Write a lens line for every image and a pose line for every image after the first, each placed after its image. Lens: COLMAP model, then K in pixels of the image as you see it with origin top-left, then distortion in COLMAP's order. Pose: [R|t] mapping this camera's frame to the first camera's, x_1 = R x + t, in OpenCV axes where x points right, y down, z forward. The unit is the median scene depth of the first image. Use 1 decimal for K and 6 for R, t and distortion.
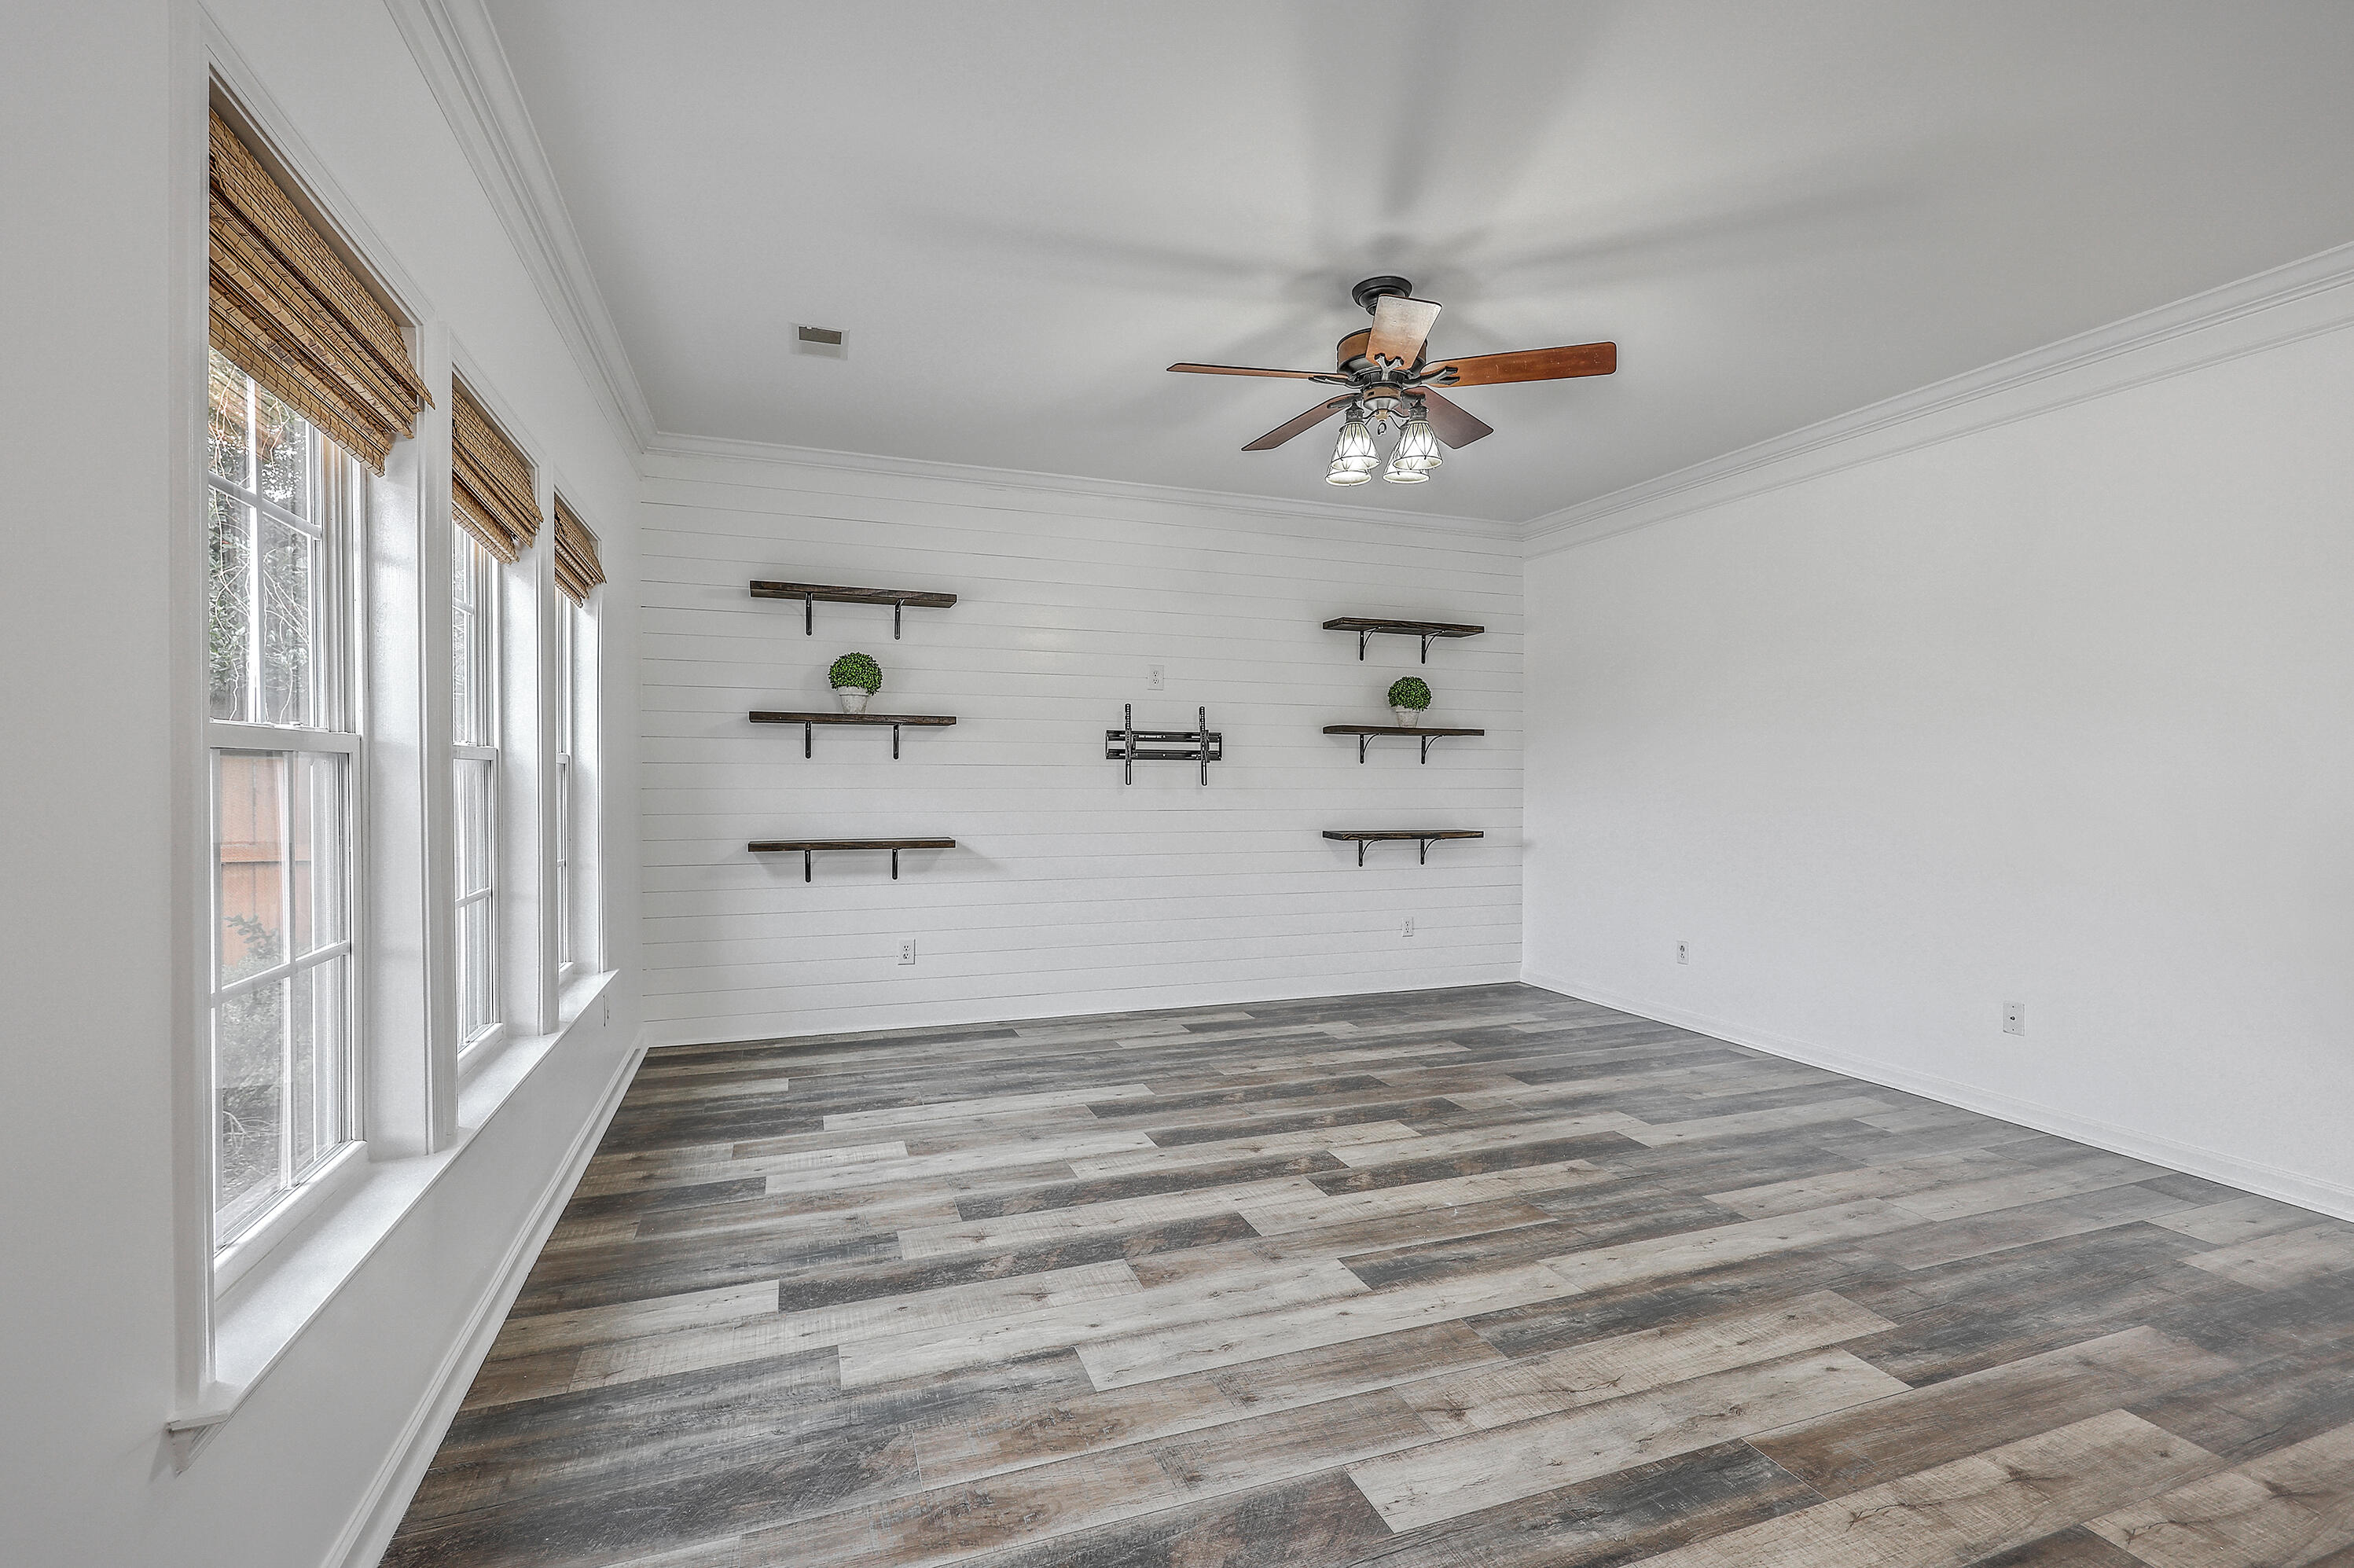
lens RADIAL K [[1085.8, 0, 1158.6], [0, 1085.8, 779.5], [0, 0, 1]] dist [0.005844, -0.000038]
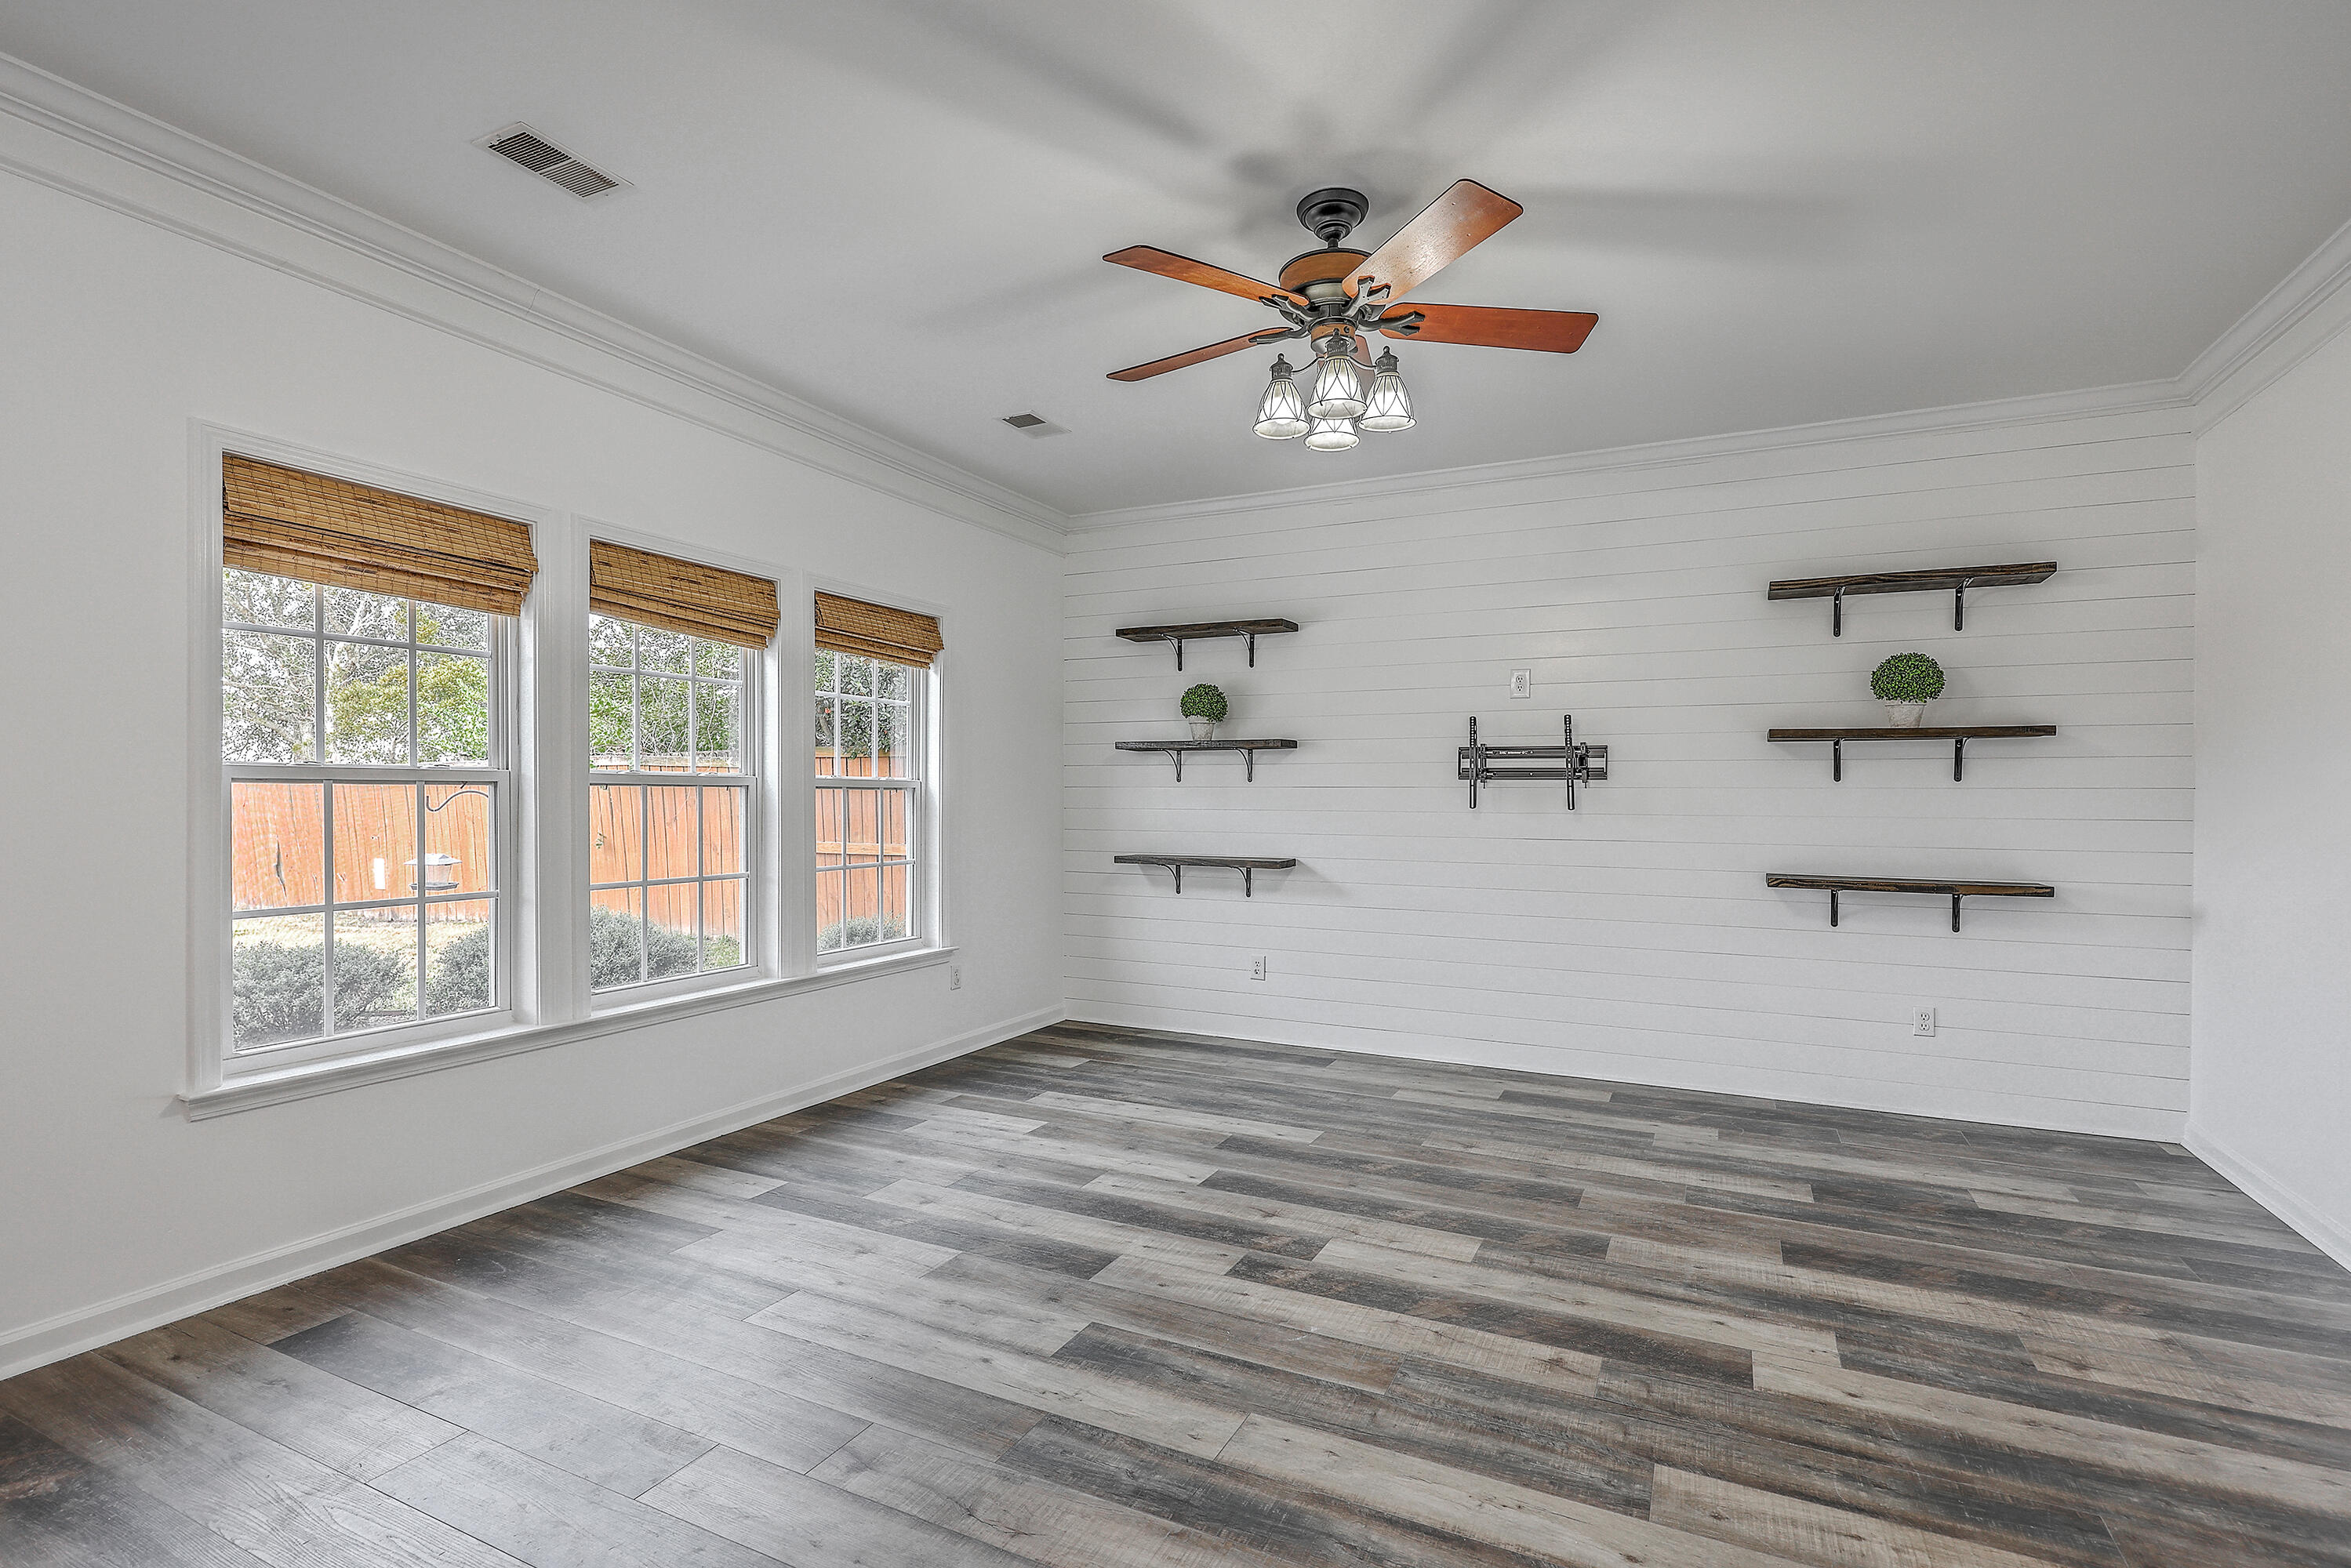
lens RADIAL K [[1084.2, 0, 1150.1], [0, 1084.2, 795.6], [0, 0, 1]] dist [0.005844, -0.000038]
pose [[0.688333, -0.001294, -0.725393, 0.552408], [-0.006347, 0.999949, -0.007806, 0.003752], [0.725367, 0.009977, 0.688290, 0.259773]]
